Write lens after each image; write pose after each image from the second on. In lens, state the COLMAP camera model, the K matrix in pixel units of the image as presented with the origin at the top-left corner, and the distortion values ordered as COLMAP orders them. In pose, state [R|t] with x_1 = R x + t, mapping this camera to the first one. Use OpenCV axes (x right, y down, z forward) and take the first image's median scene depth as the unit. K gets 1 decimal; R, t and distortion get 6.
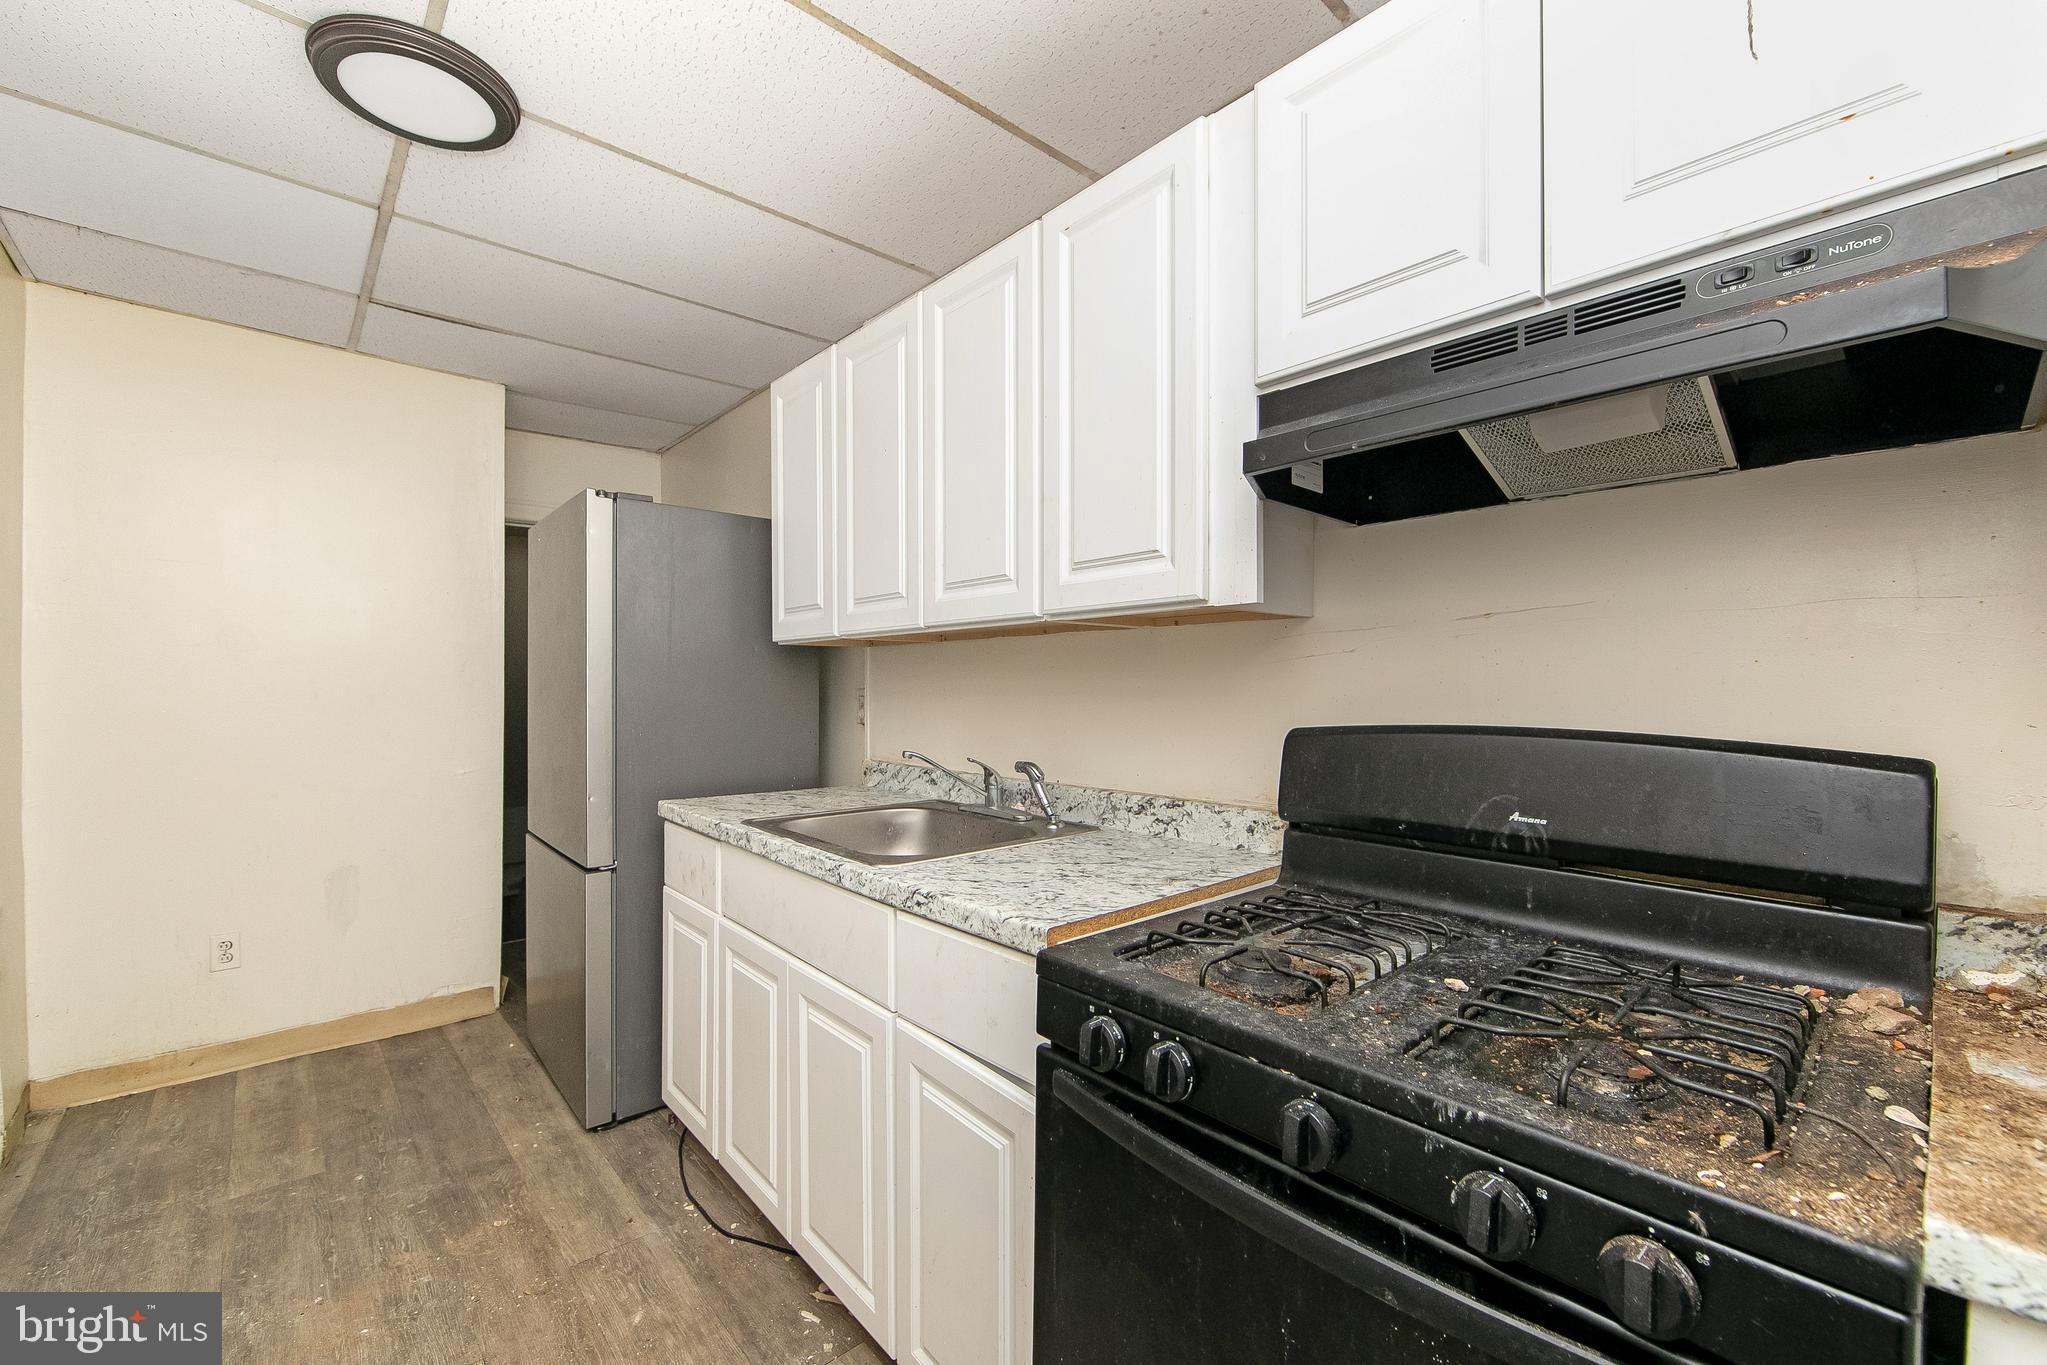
lens RADIAL K [[838.2, 0, 1020.3], [0, 838.2, 689.8], [0, 0, 1]] dist [-0.014584, 0.002920]
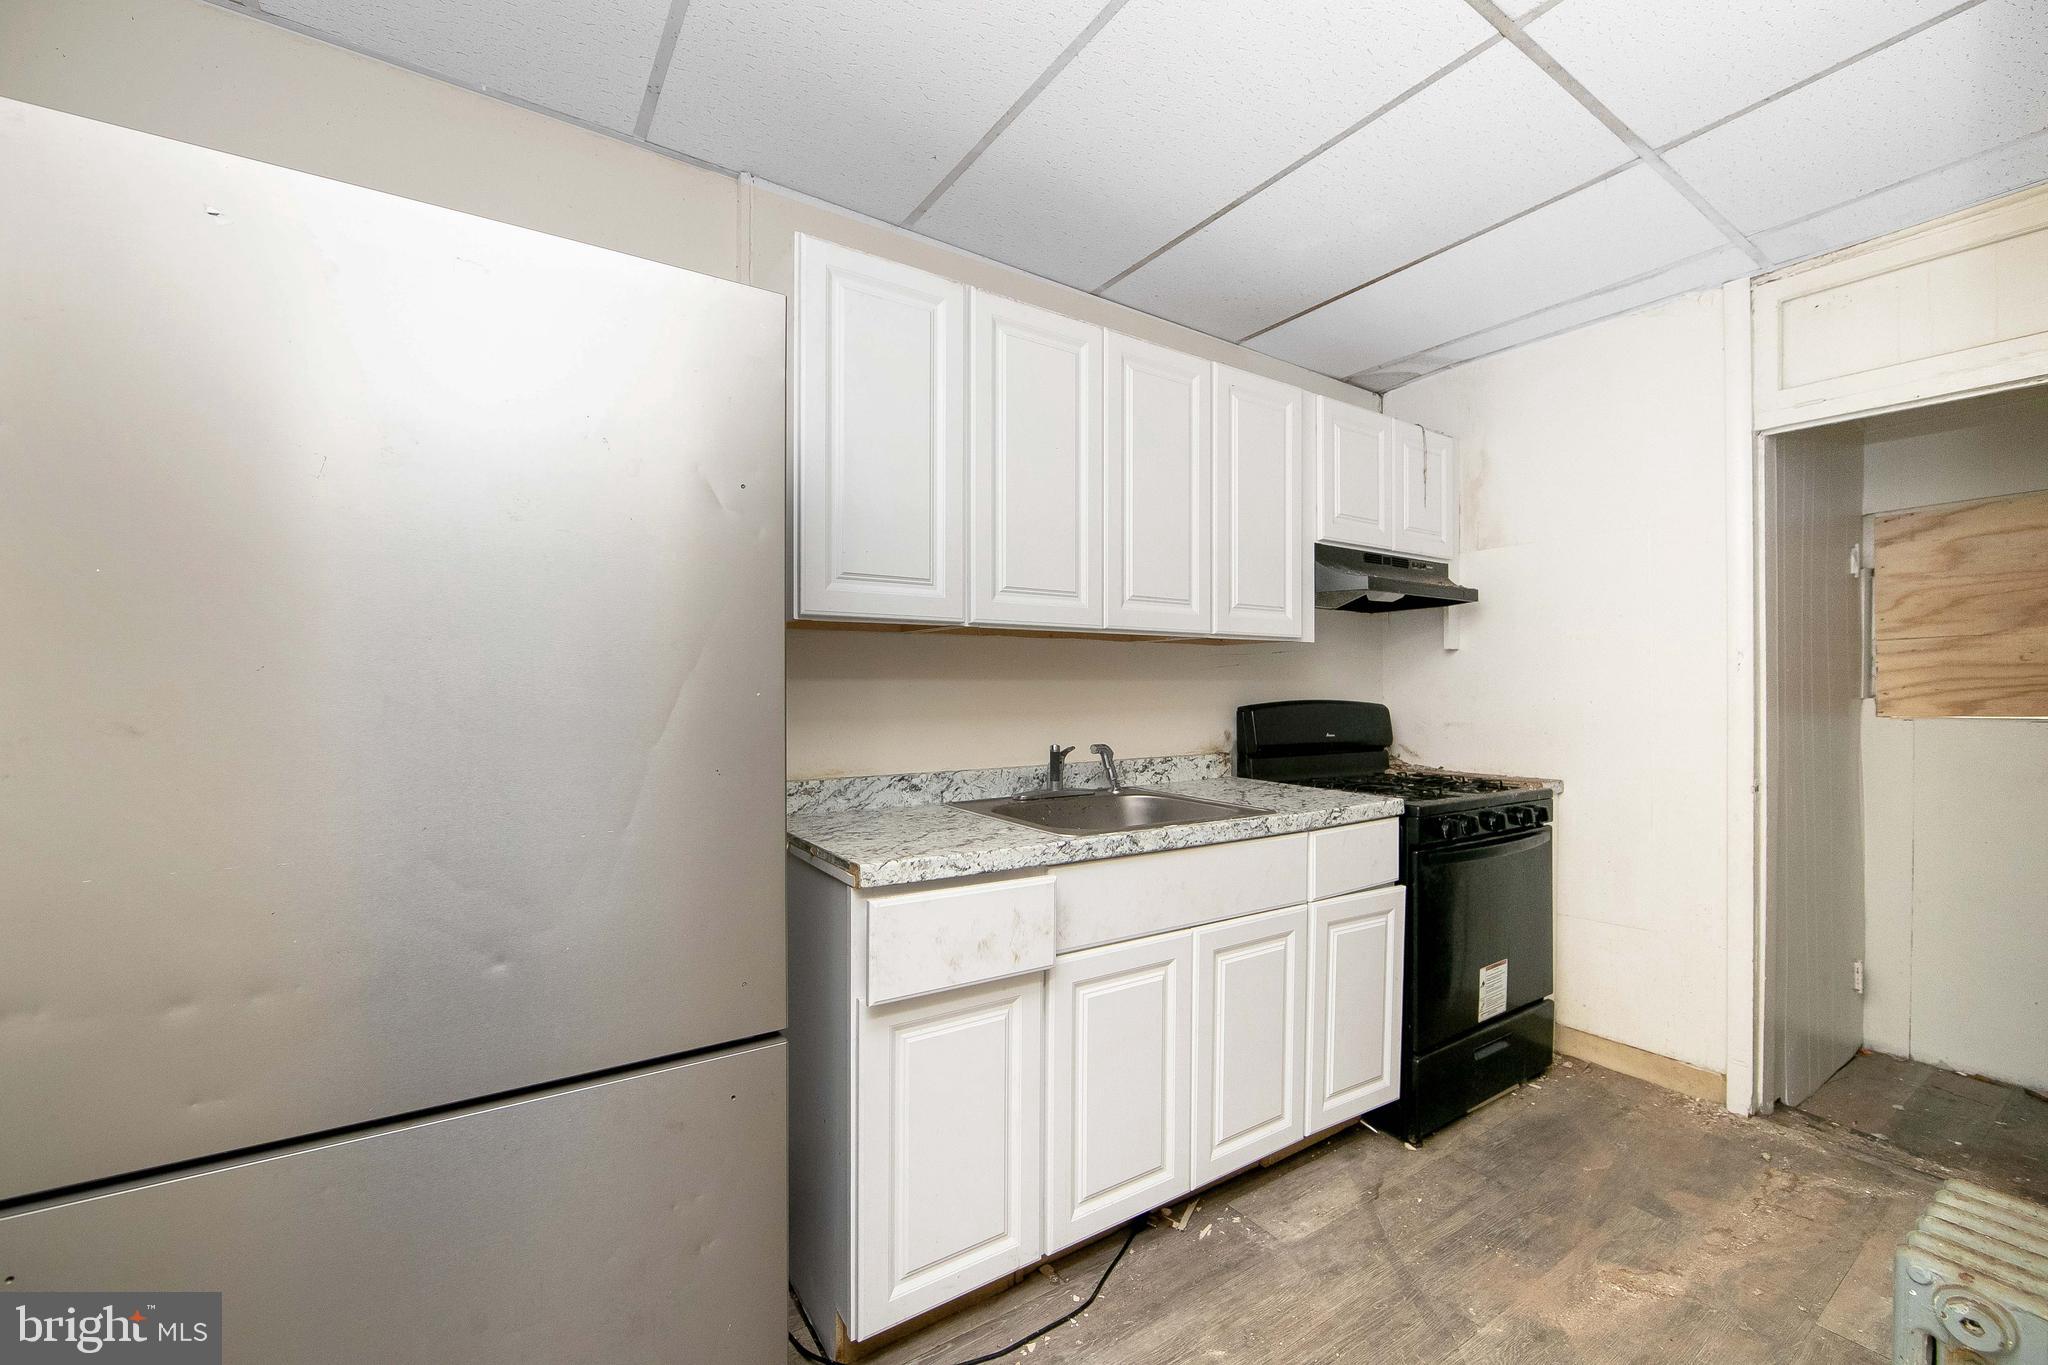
lens RADIAL K [[838.6, 0, 1037.0], [0, 838.6, 685.7], [0, 0, 1]] dist [-0.014584, 0.002920]
pose [[0.122374, -0.001921, 0.992482, -1.367884], [0.001327, 0.999998, 0.001772, -0.003454], [-0.992483, 0.001100, 0.122377, 1.046247]]
